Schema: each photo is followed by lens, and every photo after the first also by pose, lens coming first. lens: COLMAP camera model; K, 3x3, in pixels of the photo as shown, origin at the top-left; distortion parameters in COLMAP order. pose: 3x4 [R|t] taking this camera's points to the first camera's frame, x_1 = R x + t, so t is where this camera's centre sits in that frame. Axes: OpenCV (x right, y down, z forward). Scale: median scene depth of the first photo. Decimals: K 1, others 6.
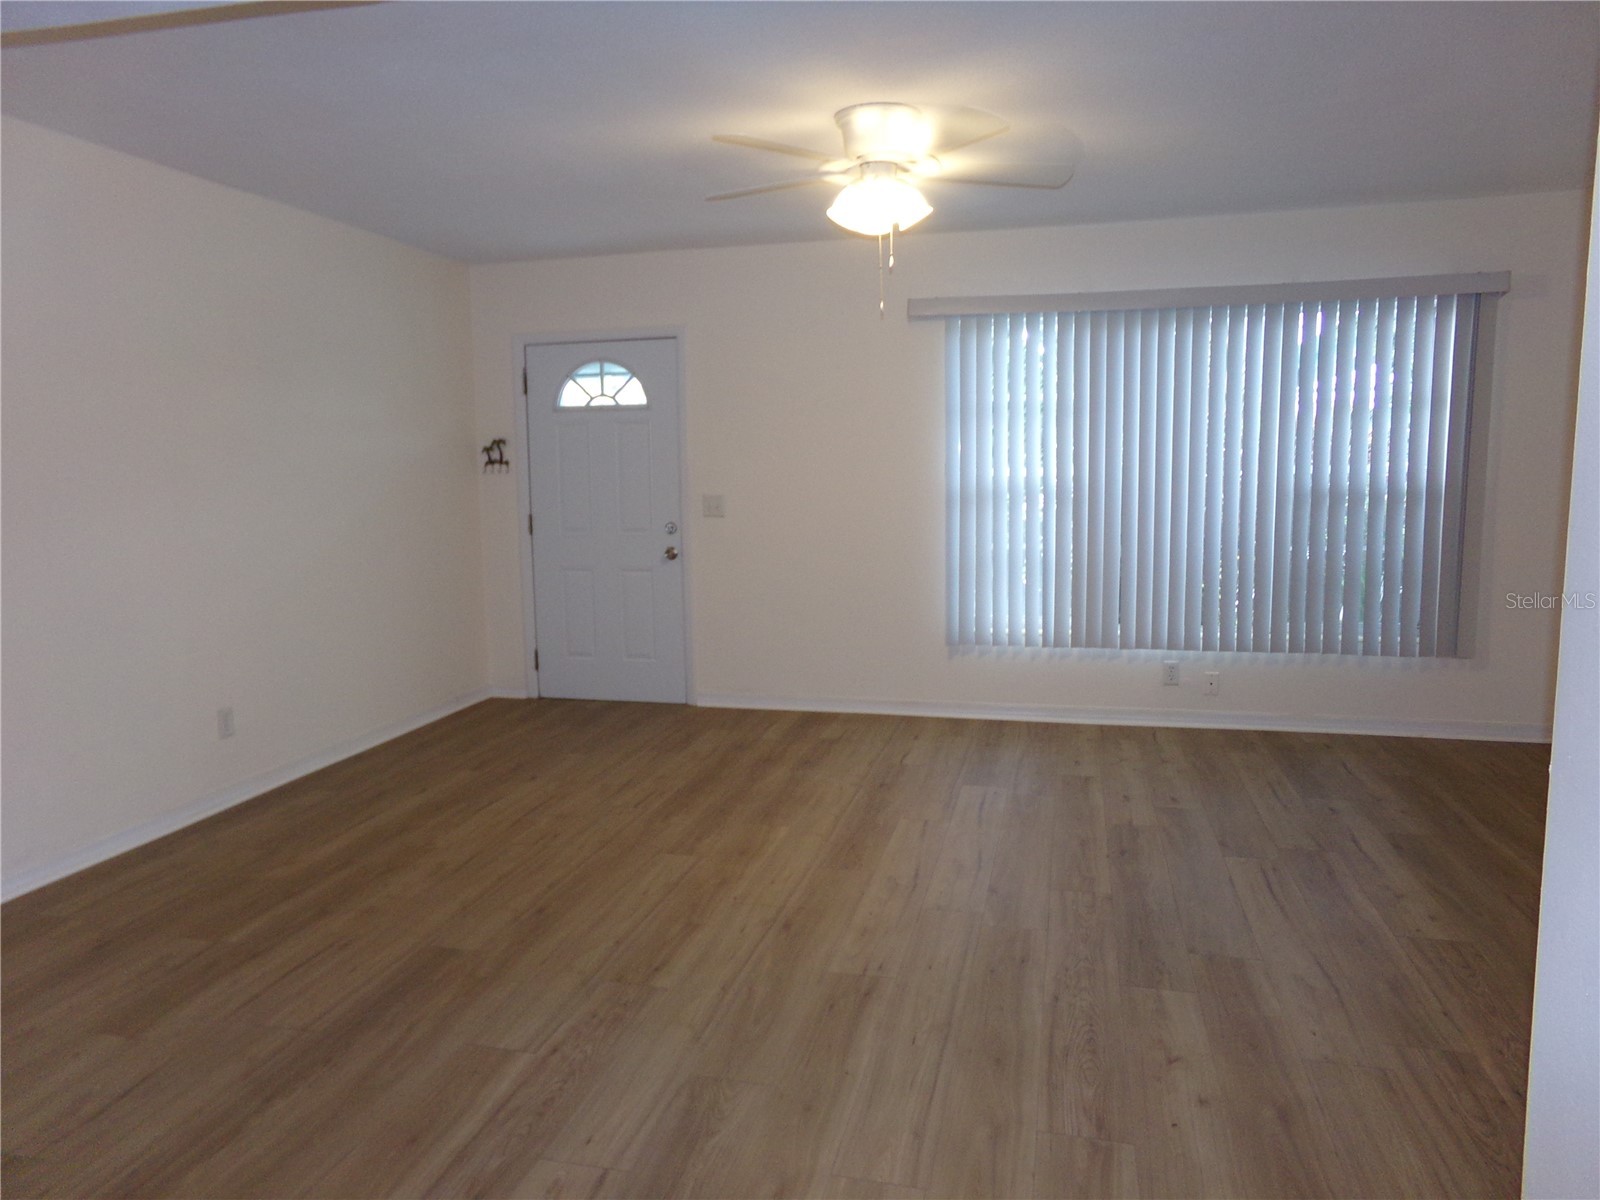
lens RADIAL K [[1083.4, 0, 783.3], [0, 1083.4, 597.5], [0, 0, 1]] dist [-0.064874, 0.107405]
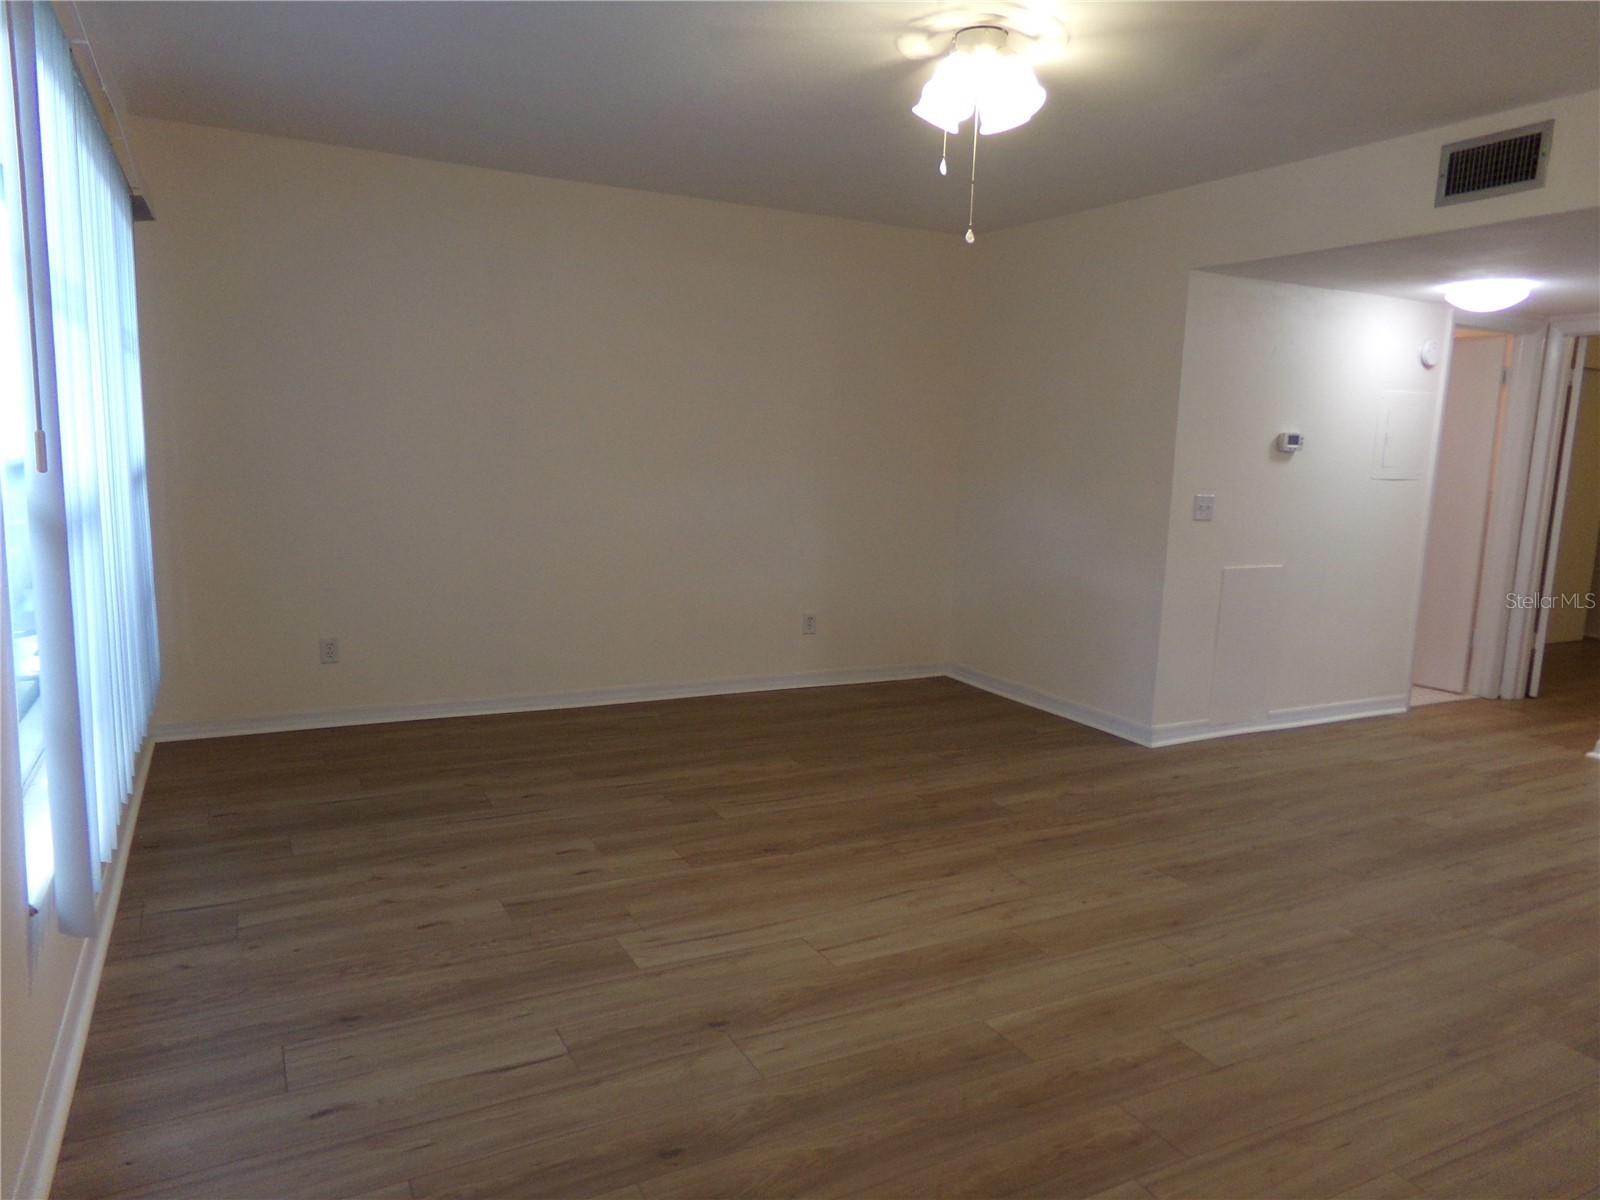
lens RADIAL K [[1083.4, 0, 783.3], [0, 1083.4, 597.5], [0, 0, 1]] dist [-0.064874, 0.107405]
pose [[-0.658335, -0.121386, 0.742873, -0.326283], [0.070073, 0.972743, 0.221046, -0.167347], [-0.749456, 0.197578, -0.631885, 1.301021]]
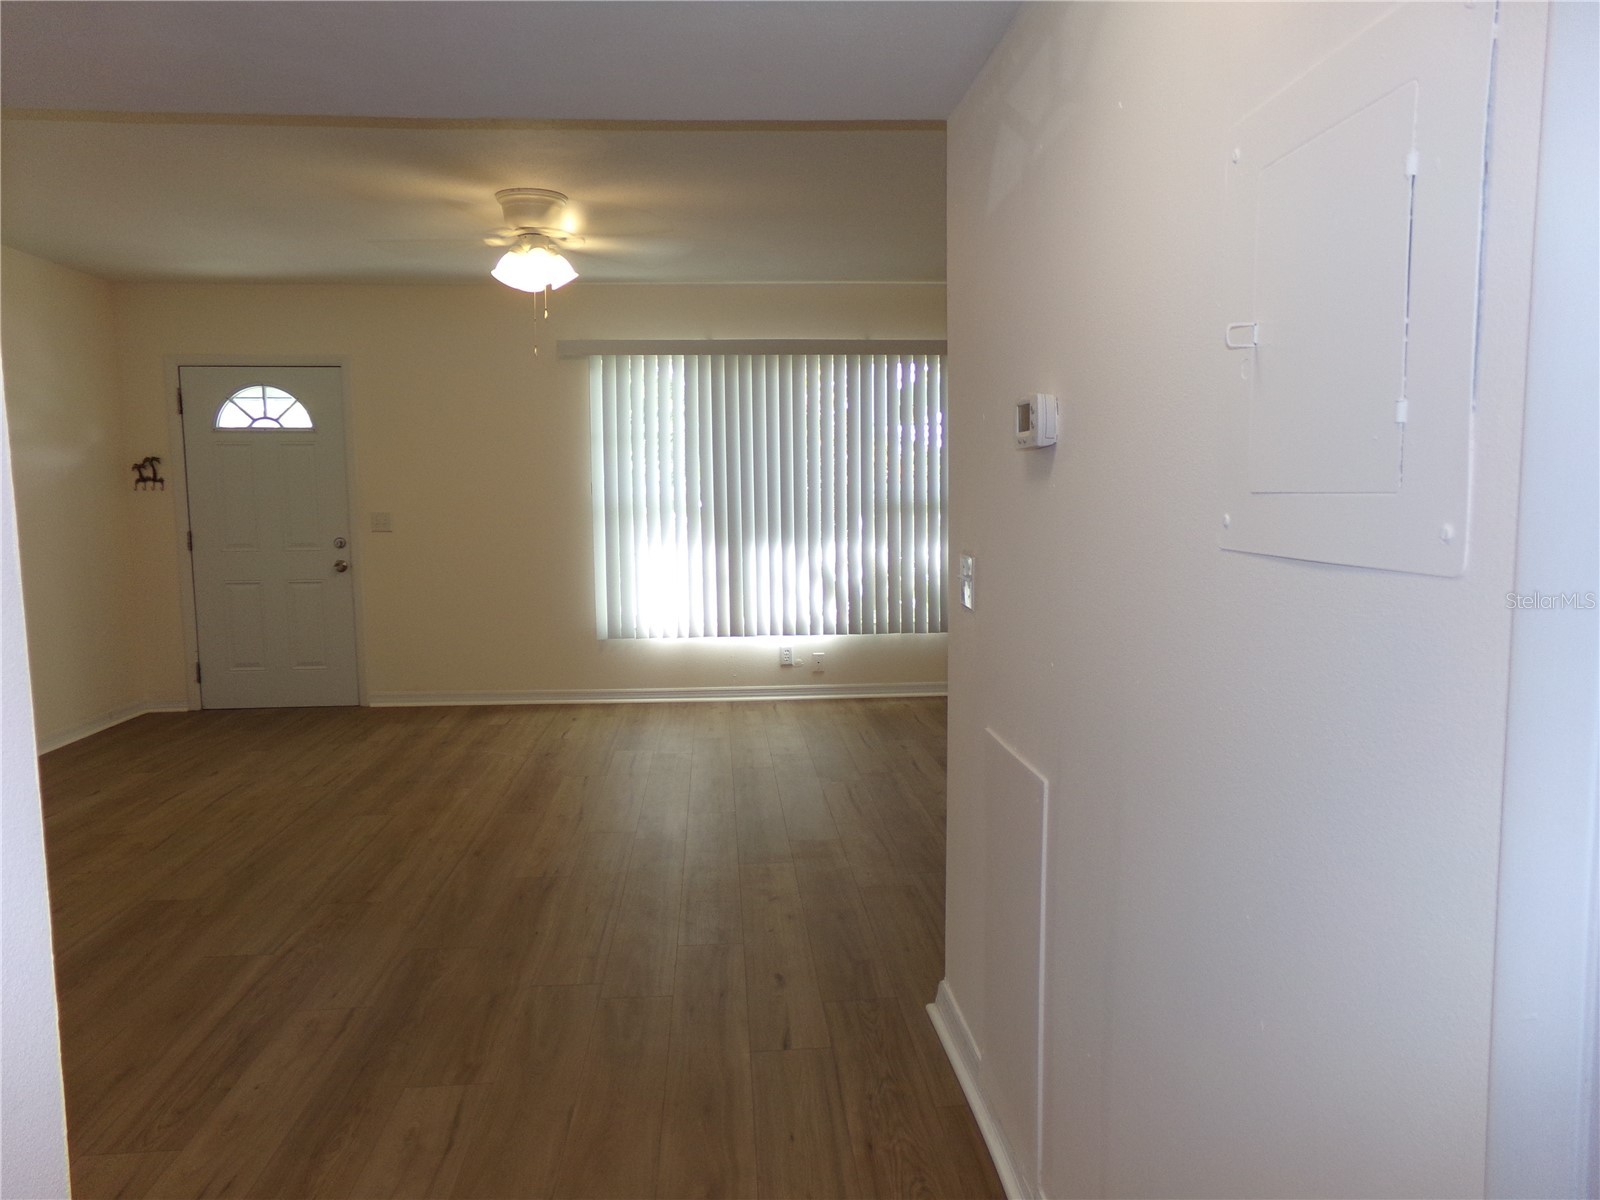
lens RADIAL K [[1079.2, 0, 748.9], [0, 1079.2, 605.8], [0, 0, 1]] dist [0.004723, 0.108811]
pose [[0.956804, -0.027422, 0.289438, -0.034852], [0.034091, 0.999256, -0.018023, 0.040386], [-0.288729, 0.027112, 0.957027, -0.189923]]
